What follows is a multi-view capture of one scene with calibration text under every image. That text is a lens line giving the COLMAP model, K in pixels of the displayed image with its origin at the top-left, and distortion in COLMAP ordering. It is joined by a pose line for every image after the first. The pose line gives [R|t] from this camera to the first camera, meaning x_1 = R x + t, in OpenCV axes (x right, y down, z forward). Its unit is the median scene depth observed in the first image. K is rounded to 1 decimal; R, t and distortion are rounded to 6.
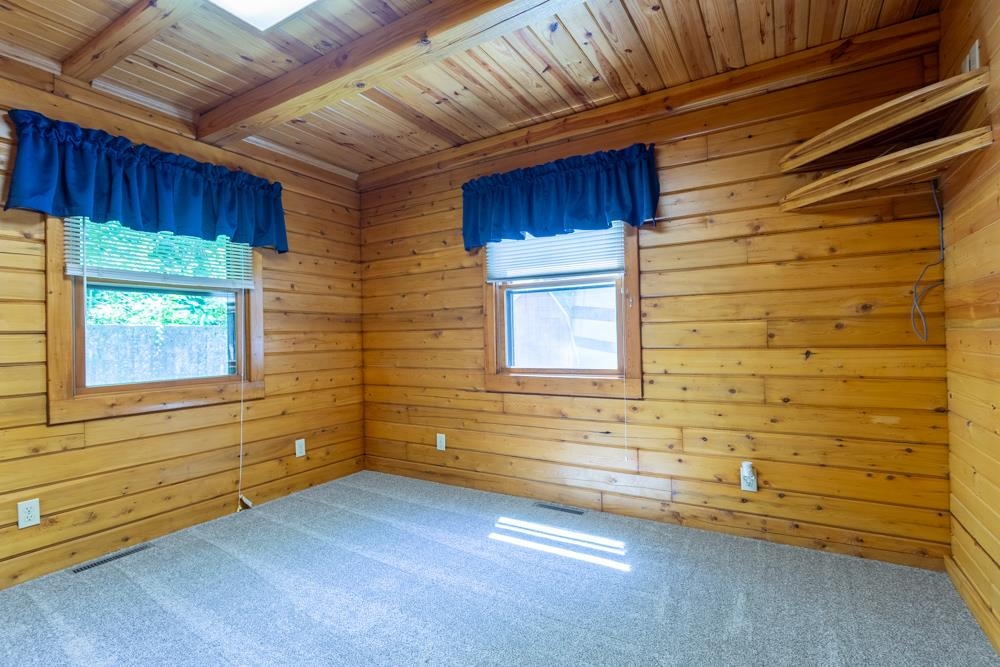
lens RADIAL K [[474.6, 0, 501.9], [0, 474.6, 334.2], [0, 0, 1]] dist [0.000719, 0.001177]
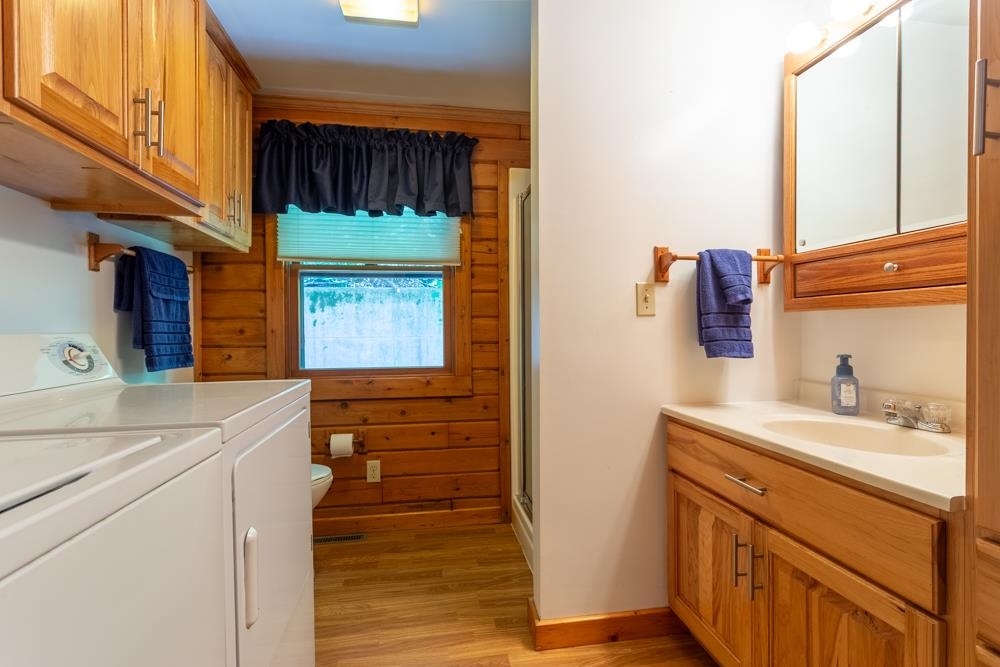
lens RADIAL K [[474.6, 0, 500.8], [0, 474.6, 332.8], [0, 0, 1]] dist [0.000719, 0.001177]
pose [[0.756635, 0.008317, 0.653784, -0.346959], [-0.013427, 0.999906, 0.002819, 0.003383], [-0.653699, -0.010911, 0.756676, 0.228862]]
